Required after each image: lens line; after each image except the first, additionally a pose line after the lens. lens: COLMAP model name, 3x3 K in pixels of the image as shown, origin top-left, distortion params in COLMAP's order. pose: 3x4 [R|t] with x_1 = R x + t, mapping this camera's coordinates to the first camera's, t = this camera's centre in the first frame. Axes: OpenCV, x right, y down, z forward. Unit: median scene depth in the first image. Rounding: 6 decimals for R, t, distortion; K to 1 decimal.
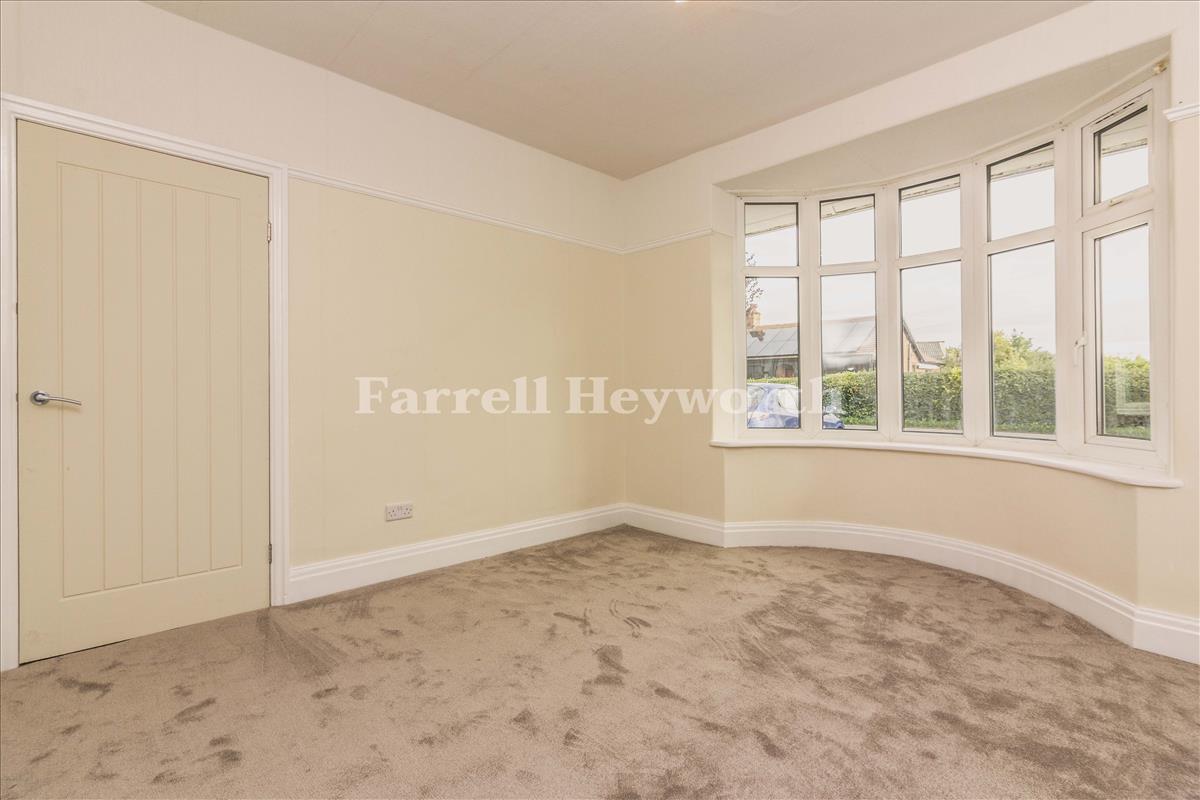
lens RADIAL K [[554.1, 0, 591.7], [0, 554.1, 394.3], [0, 0, 1]] dist [0.003843, 0.000570]
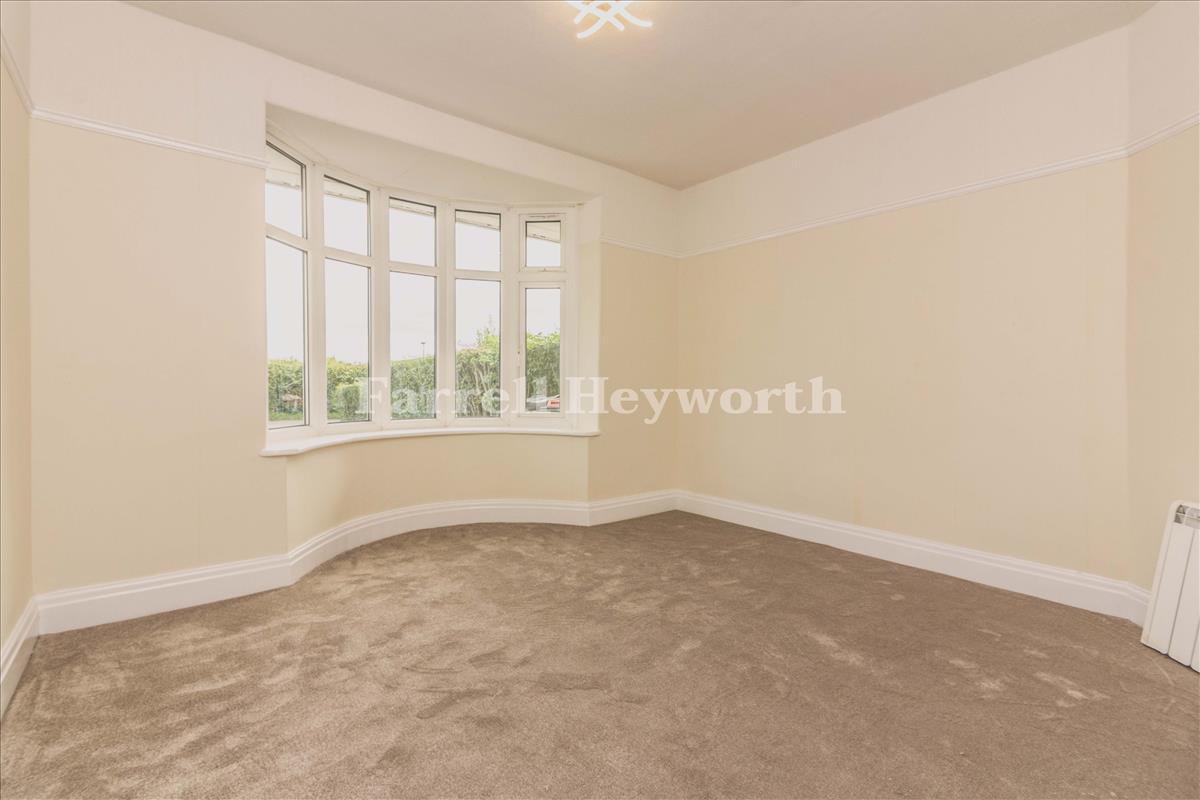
lens RADIAL K [[554.1, 0, 591.4], [0, 554.1, 396.9], [0, 0, 1]] dist [0.003843, 0.000570]
pose [[0.071742, -0.021879, 0.997183, -0.580139], [0.001177, 0.999761, 0.021851, -0.003615], [-0.997422, -0.000394, 0.071751, 0.613046]]
